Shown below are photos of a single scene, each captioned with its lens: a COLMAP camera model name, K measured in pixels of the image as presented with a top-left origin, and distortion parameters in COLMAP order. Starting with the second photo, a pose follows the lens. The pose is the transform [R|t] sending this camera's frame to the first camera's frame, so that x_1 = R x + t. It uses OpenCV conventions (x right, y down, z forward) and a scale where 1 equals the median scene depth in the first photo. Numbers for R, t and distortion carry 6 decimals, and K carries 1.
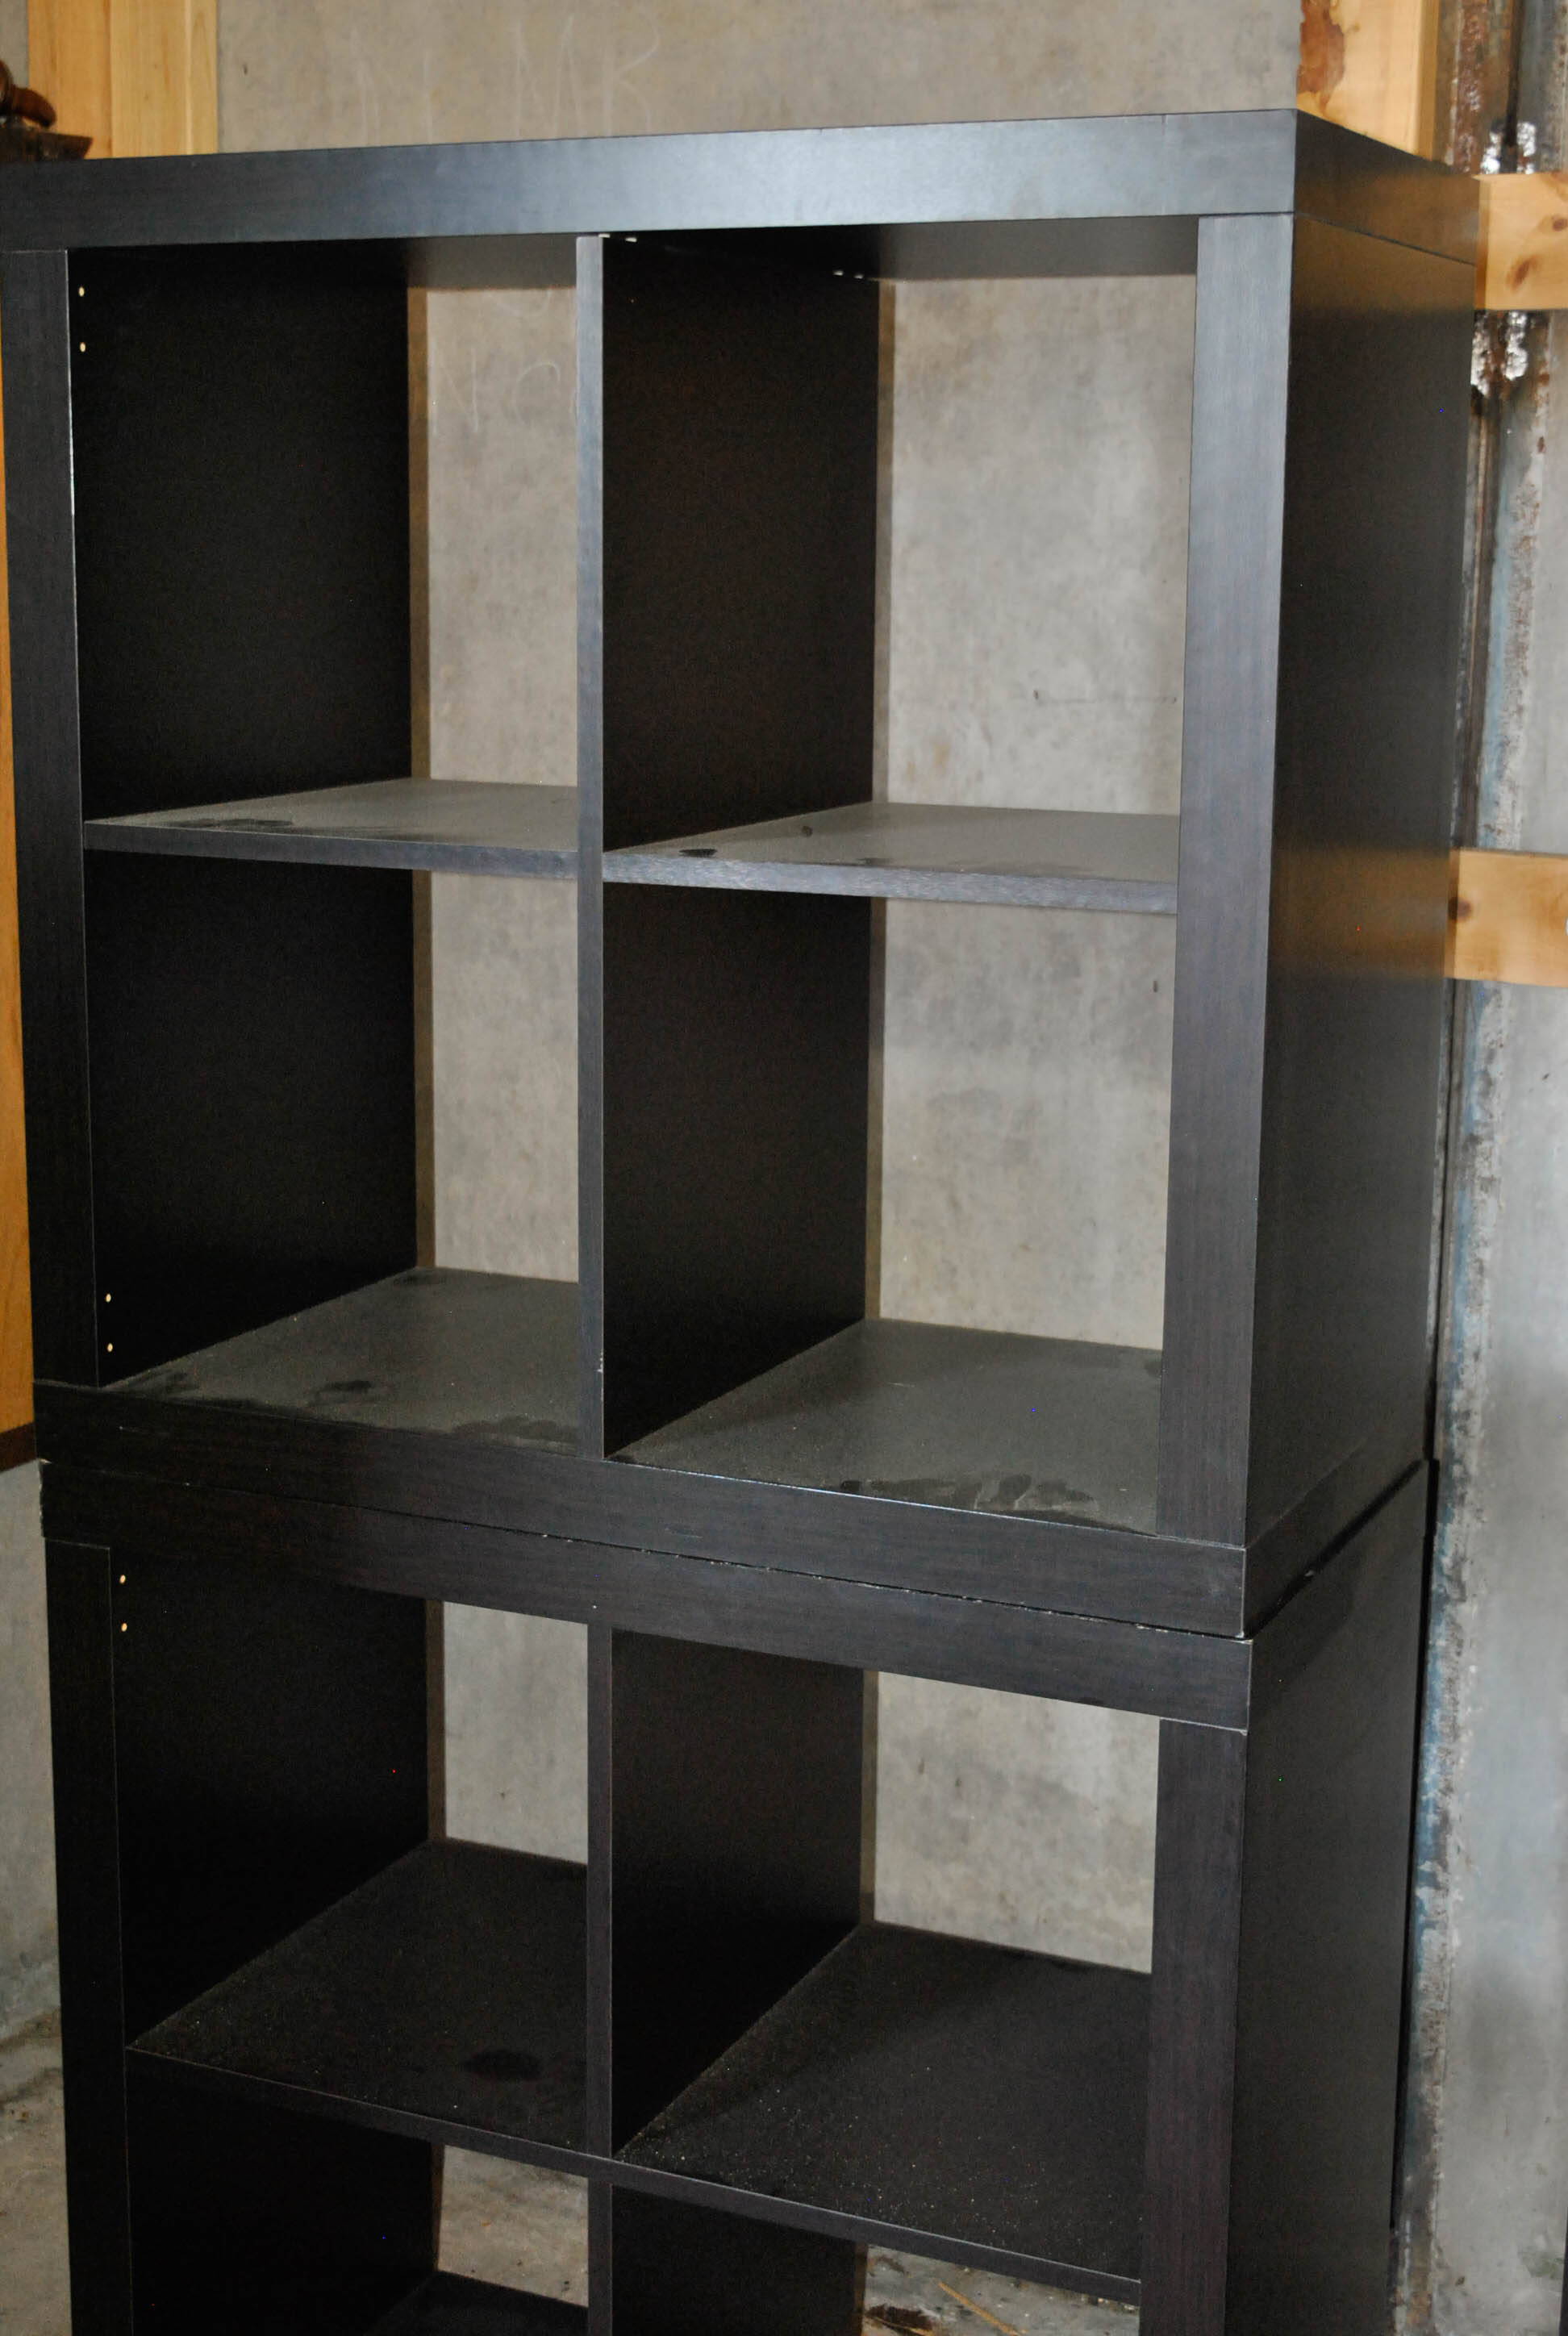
lens RADIAL K [[3404.3, 0, 773.7], [0, 3404.3, 1162.8], [0, 0, 1]] dist [-0.026586, 0.043462]
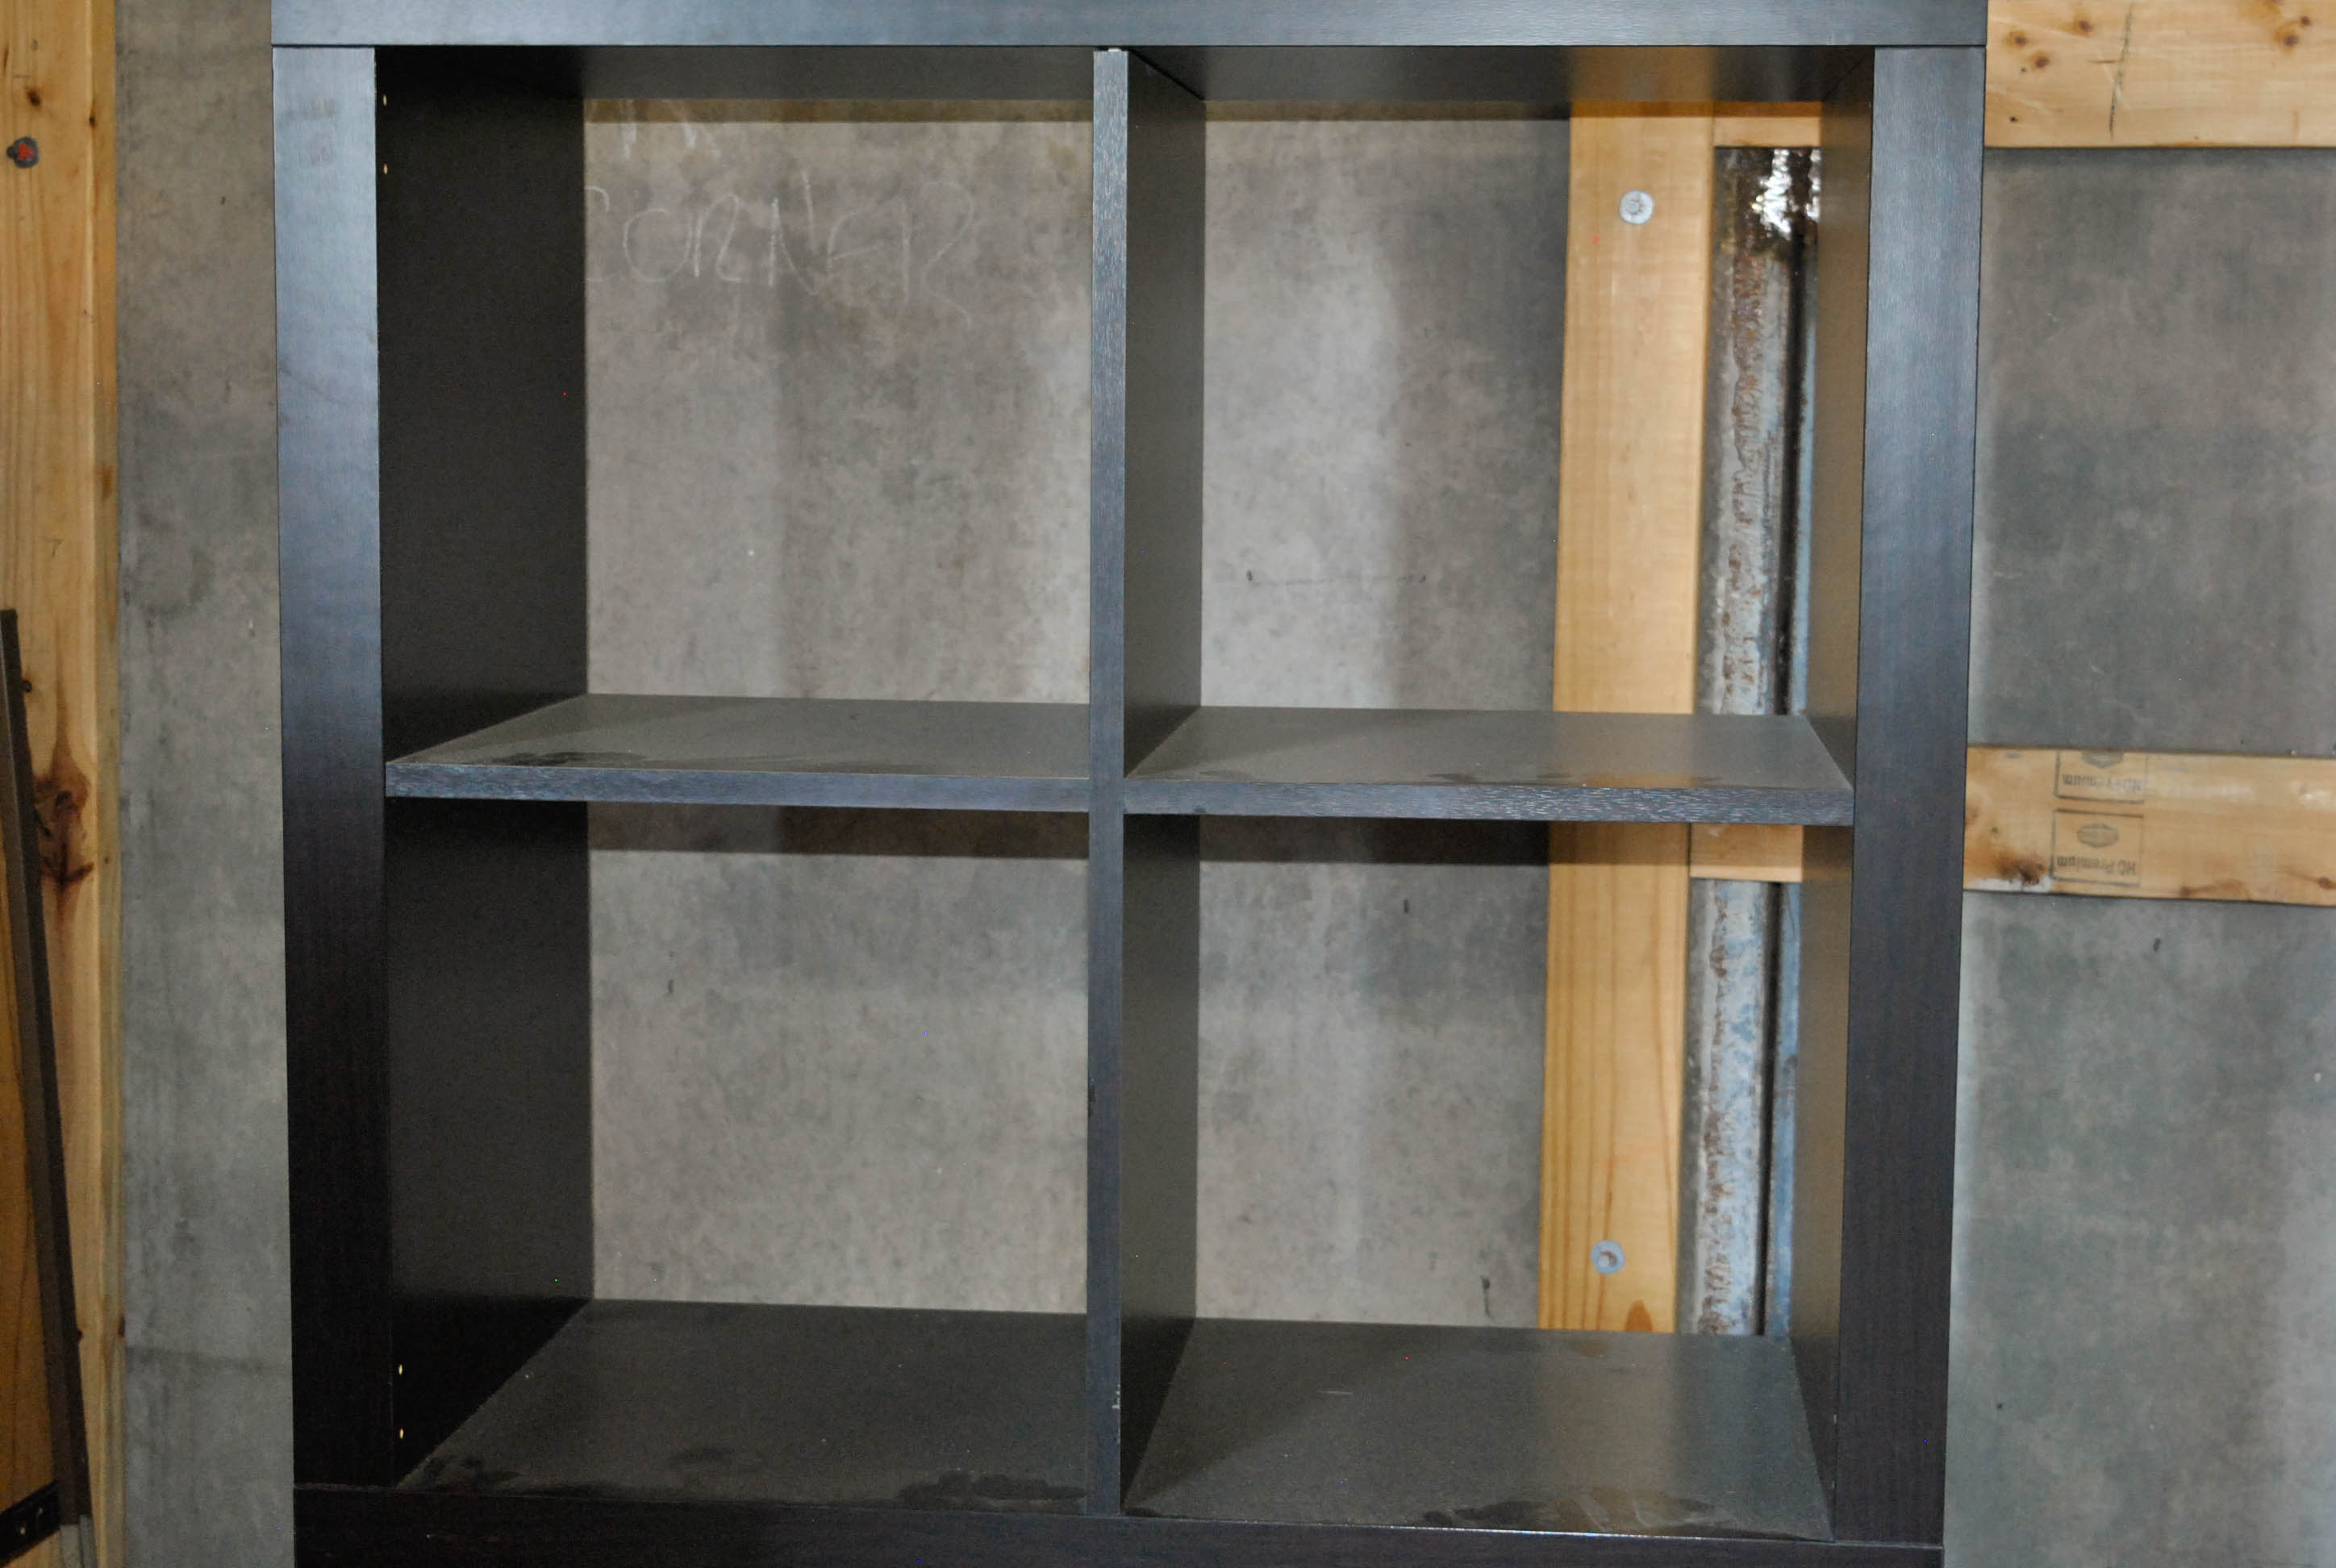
lens RADIAL K [[3951.6, 0, 1175.8], [0, 3951.6, 777.3], [0, 0, 1]] dist [-0.012359, 0.149510]
pose [[0.947506, -0.036802, 0.317612, -0.268058], [0.062262, 0.995575, -0.070384, -0.017776], [-0.313616, 0.086464, 0.945605, 0.063737]]
